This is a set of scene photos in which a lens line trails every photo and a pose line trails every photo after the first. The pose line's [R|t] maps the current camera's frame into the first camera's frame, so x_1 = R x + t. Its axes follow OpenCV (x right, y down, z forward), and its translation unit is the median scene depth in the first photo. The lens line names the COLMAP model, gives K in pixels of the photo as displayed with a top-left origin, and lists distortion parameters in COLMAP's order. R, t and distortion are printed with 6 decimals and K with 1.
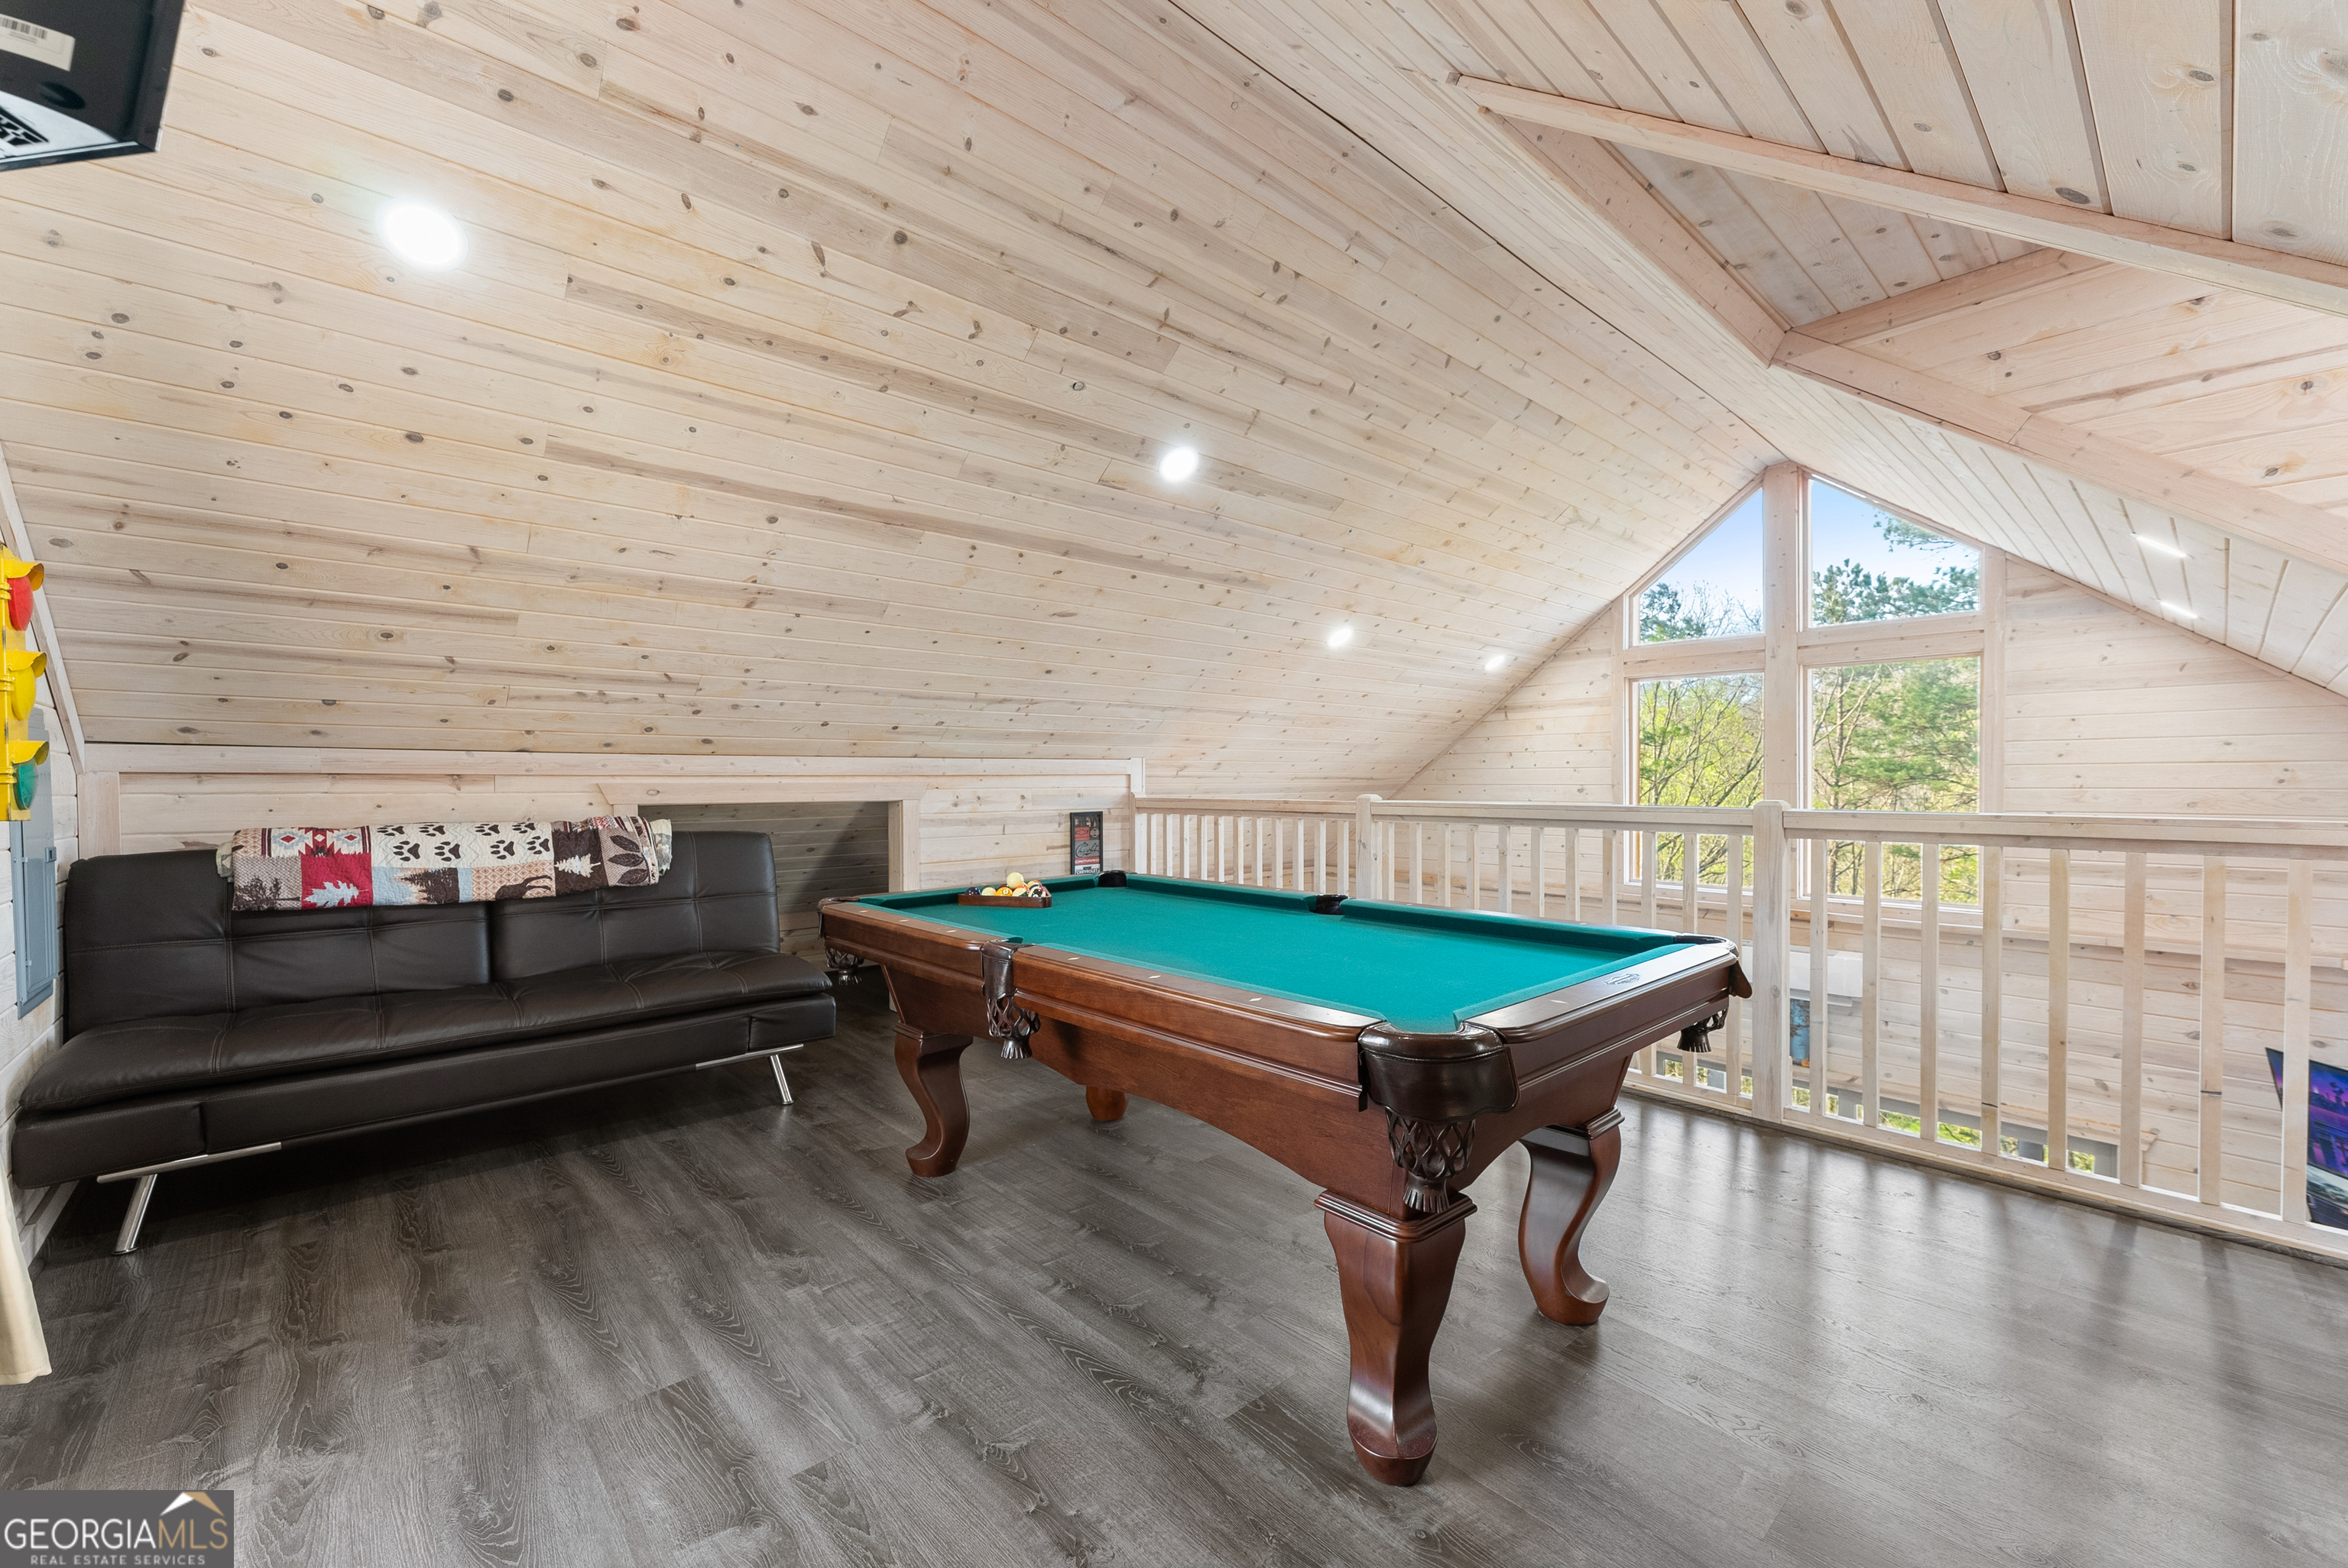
lens RADIAL K [[951.1, 0, 1126.5], [0, 951.1, 784.8], [0, 0, 1]] dist [-0.000377, -0.000203]
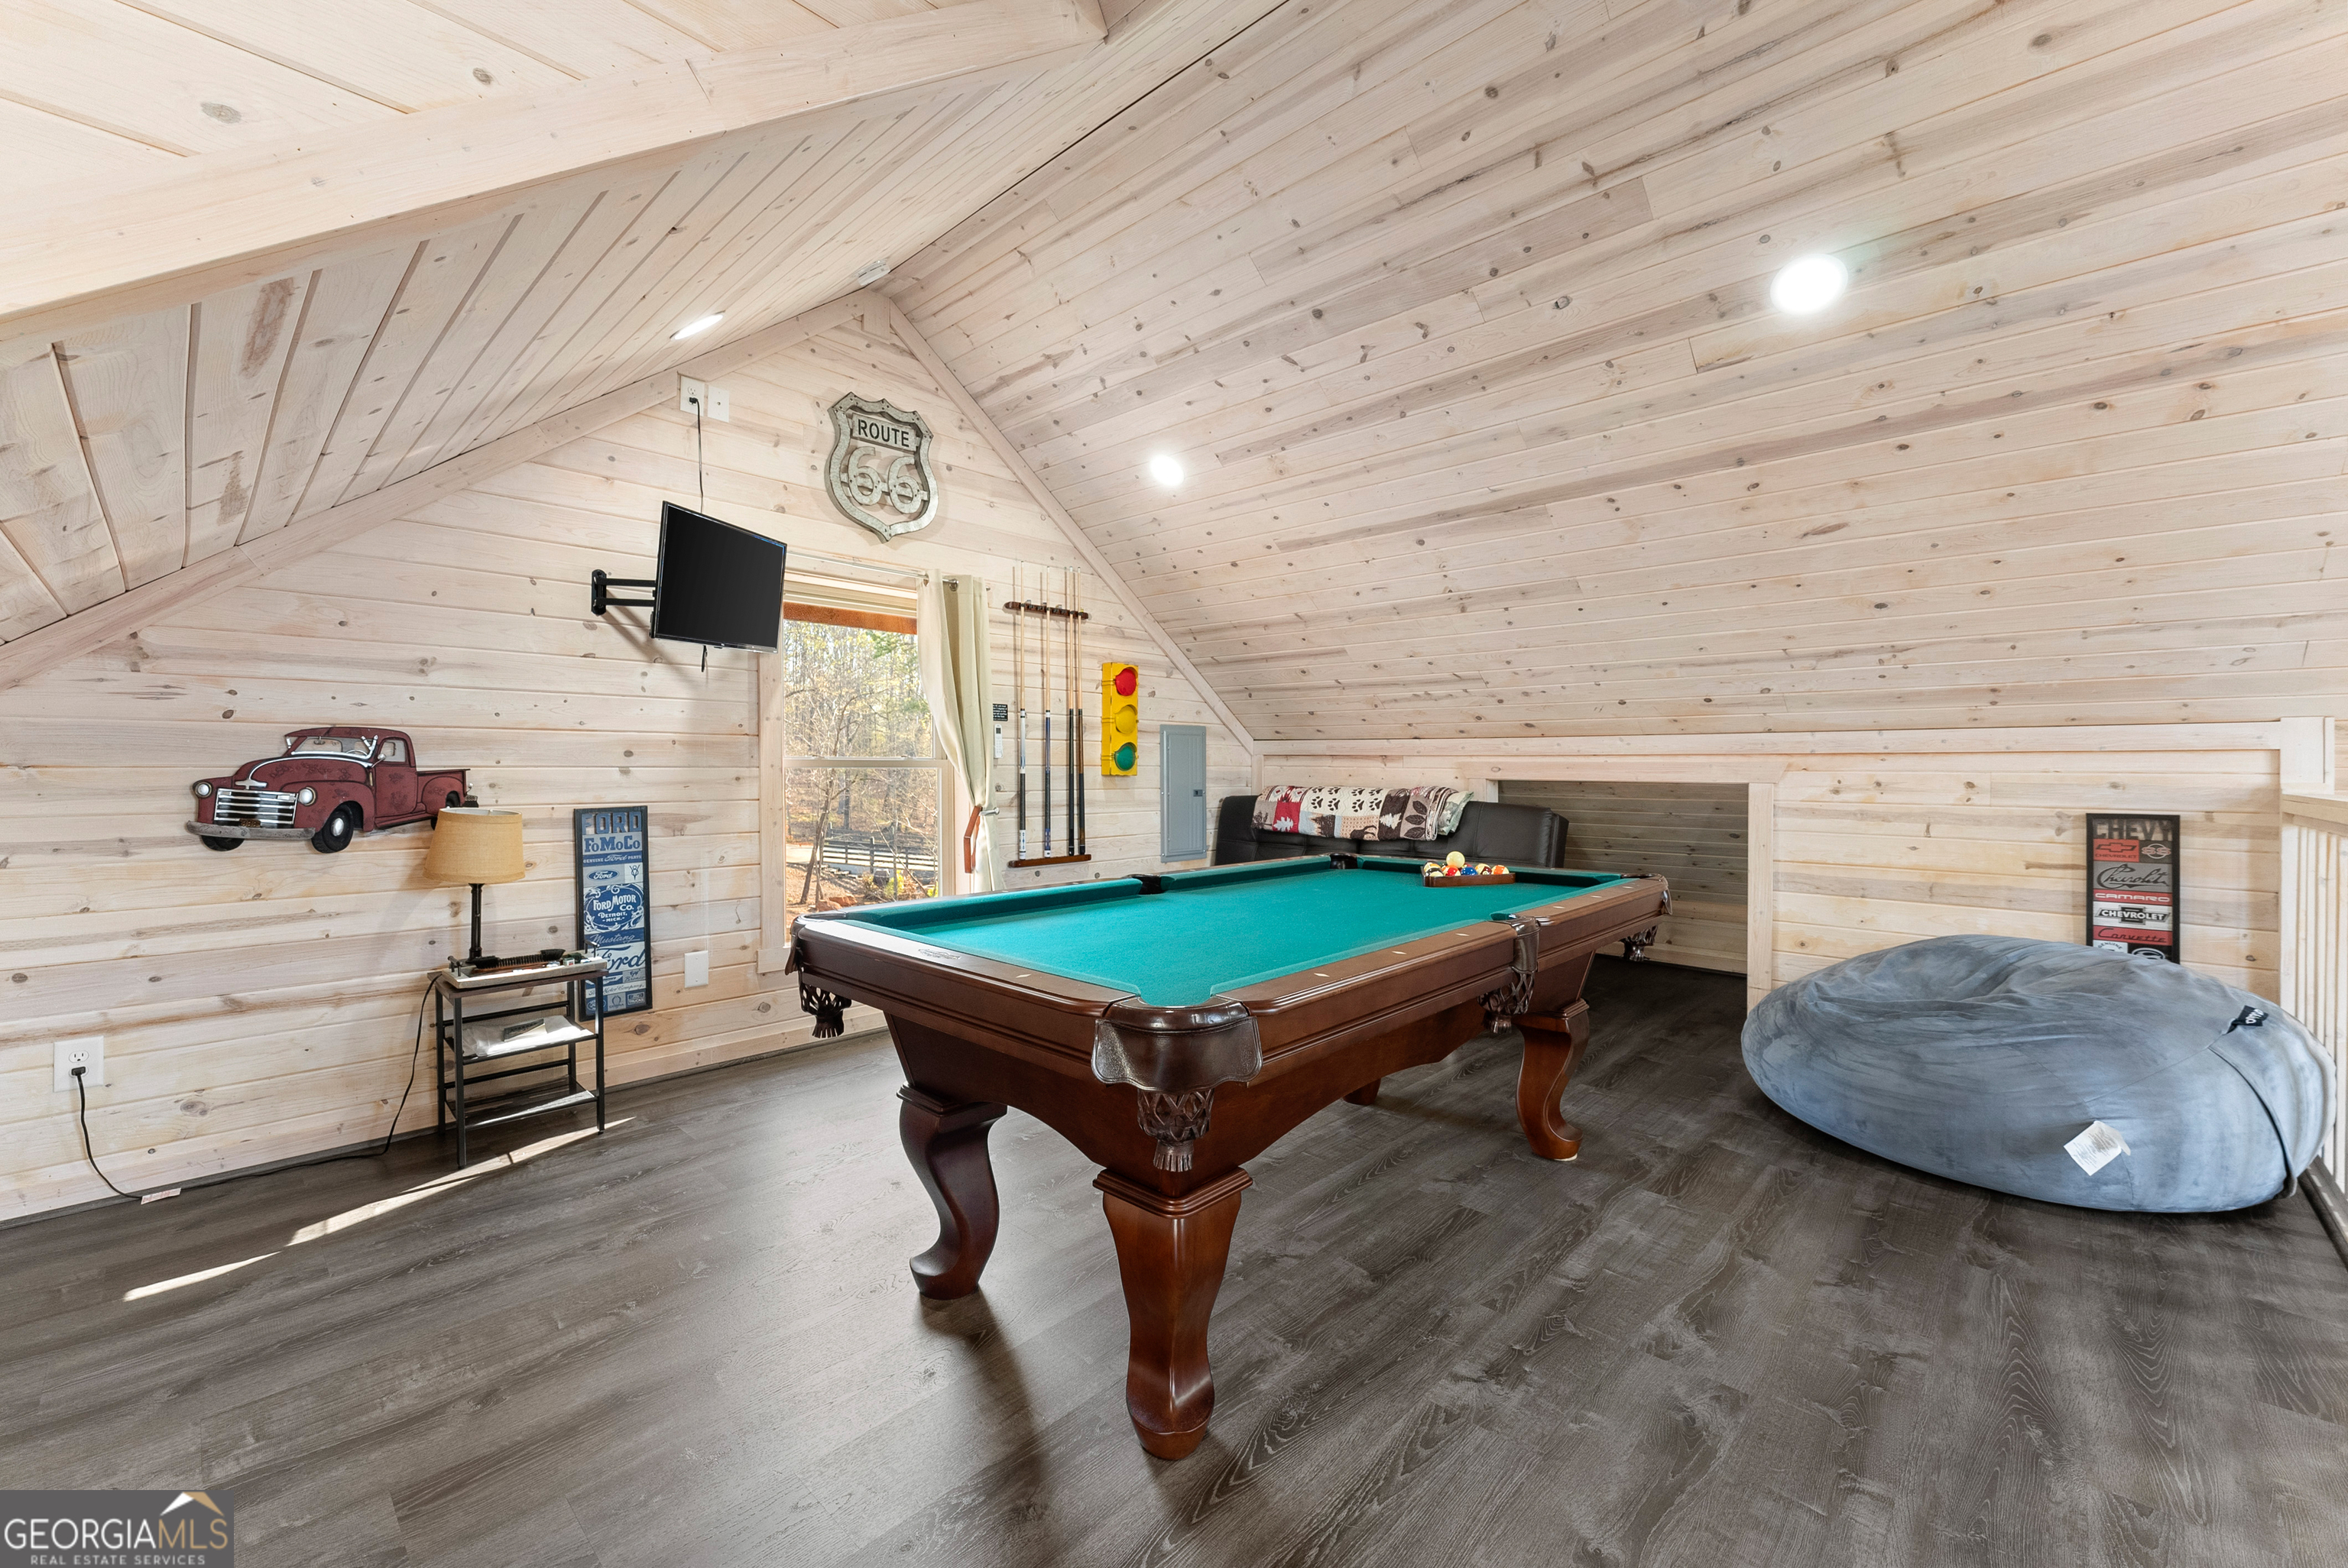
lens RADIAL K [[939.3, 0, 1170.4], [0, 939.3, 789.0], [0, 0, 1]] dist [0.000801, -0.000203]
pose [[0.095756, 0.032127, -0.994886, 0.769978], [-0.006633, 0.999477, 0.031637, -0.002580], [0.995383, 0.003569, 0.095919, 0.559723]]
